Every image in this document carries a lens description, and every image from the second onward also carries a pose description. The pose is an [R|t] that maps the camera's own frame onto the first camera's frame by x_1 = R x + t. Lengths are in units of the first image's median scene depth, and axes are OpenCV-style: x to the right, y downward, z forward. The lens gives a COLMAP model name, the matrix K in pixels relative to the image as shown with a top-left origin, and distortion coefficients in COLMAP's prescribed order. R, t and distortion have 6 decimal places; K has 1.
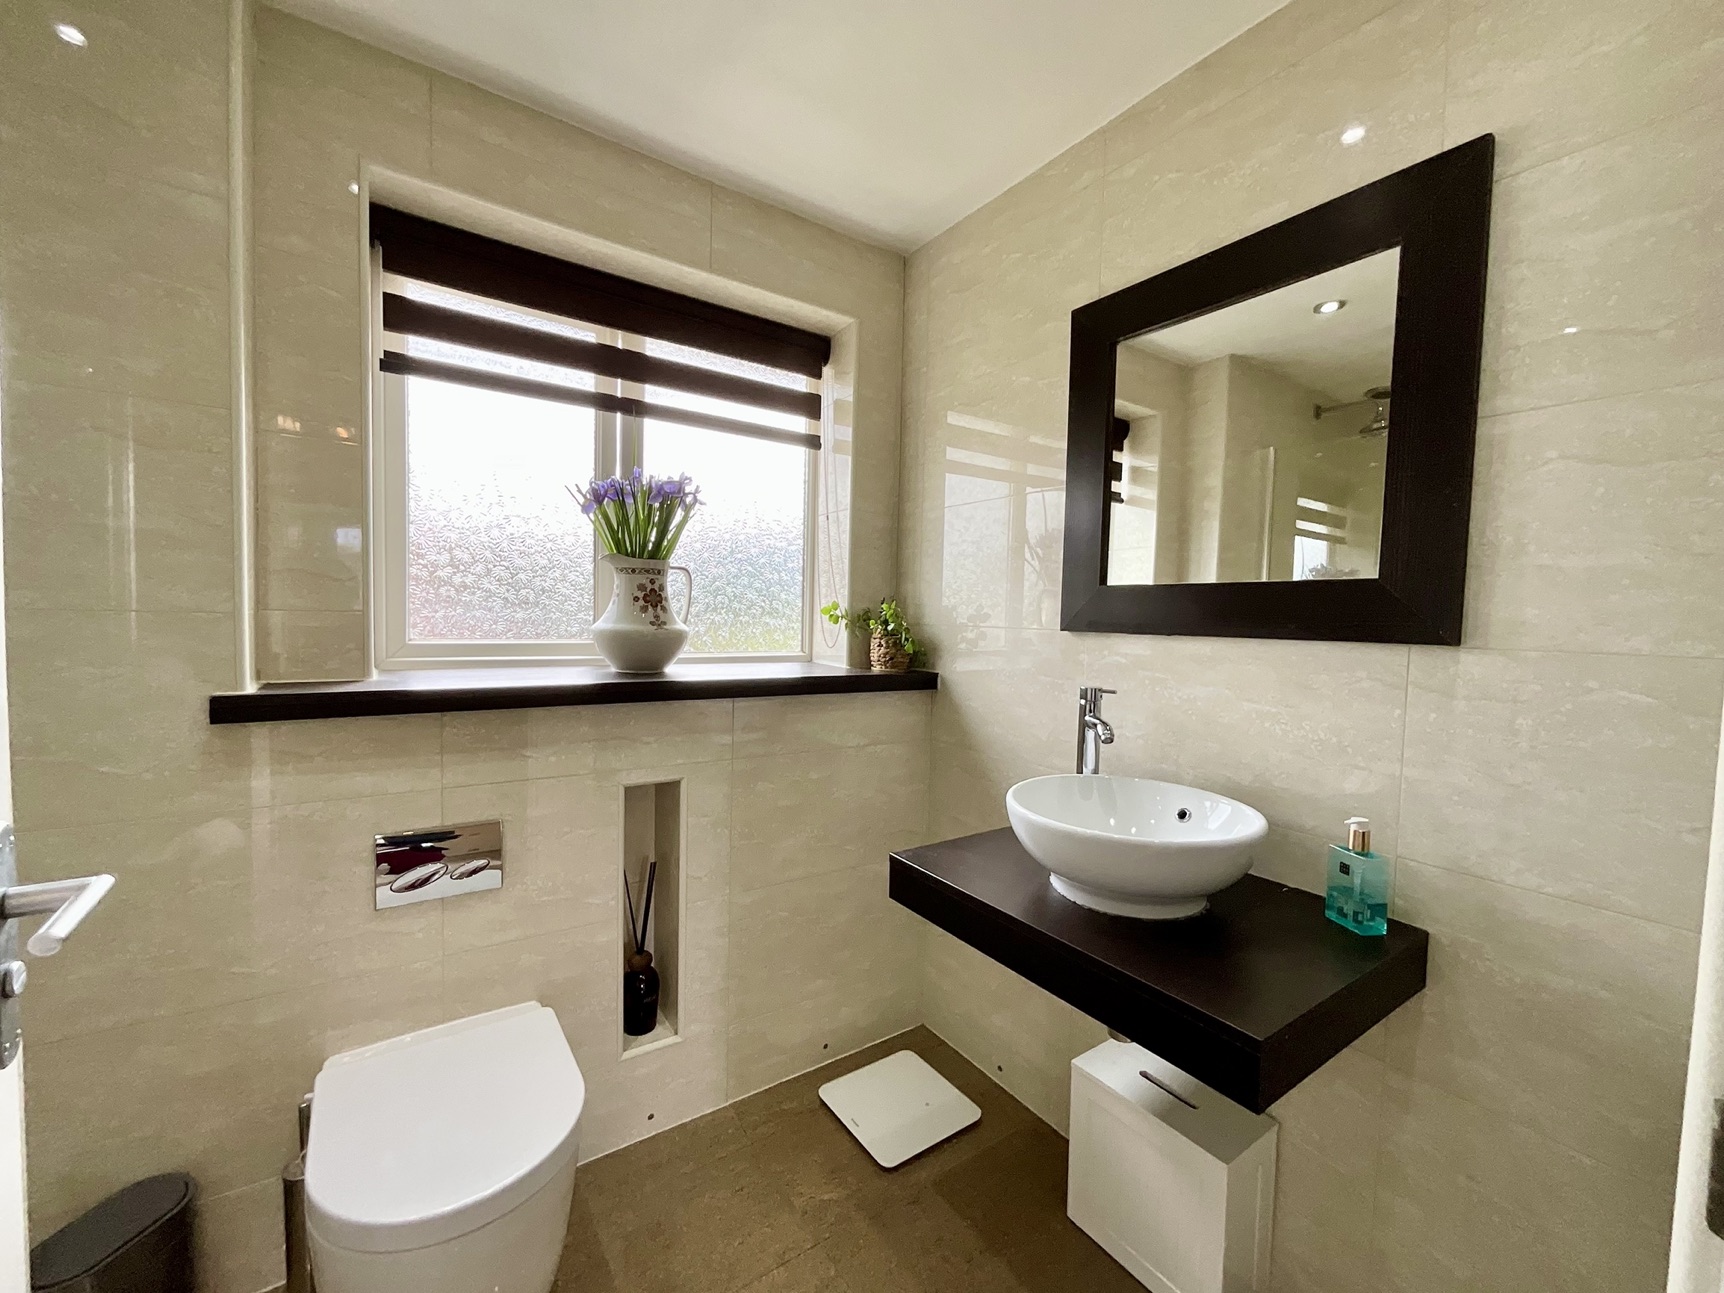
lens RADIAL K [[703.5, 0, 862.0], [0, 703.5, 646.5], [0, 0, 1]] dist [-0.000525, -0.000049]
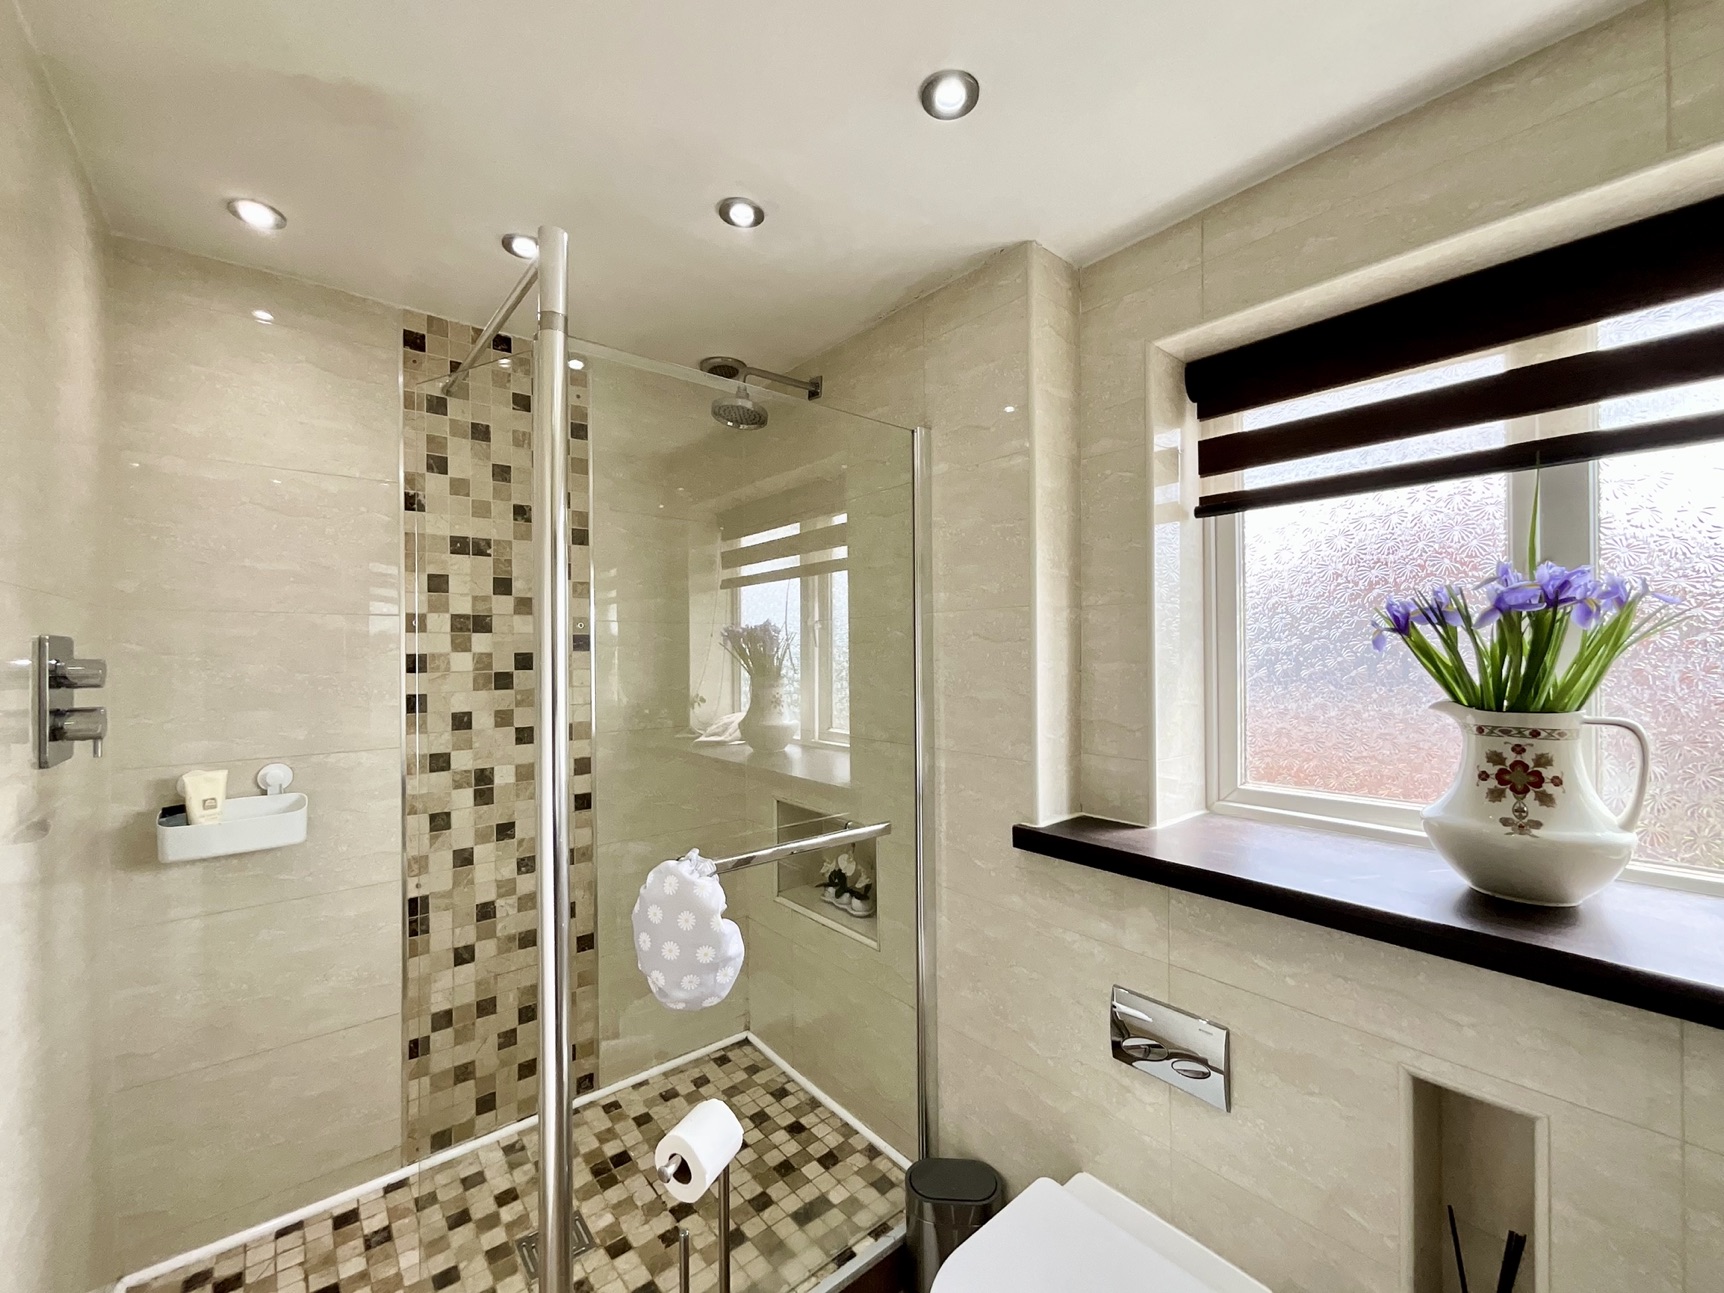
lens RADIAL K [[703.5, 0, 862.0], [0, 703.5, 646.5], [0, 0, 1]] dist [-0.000525, -0.000049]
pose [[0.077882, -0.035892, -0.996316, 0.255527], [-0.039503, 0.998456, -0.039057, -0.135197], [0.996180, 0.042399, 0.076344, 0.402977]]
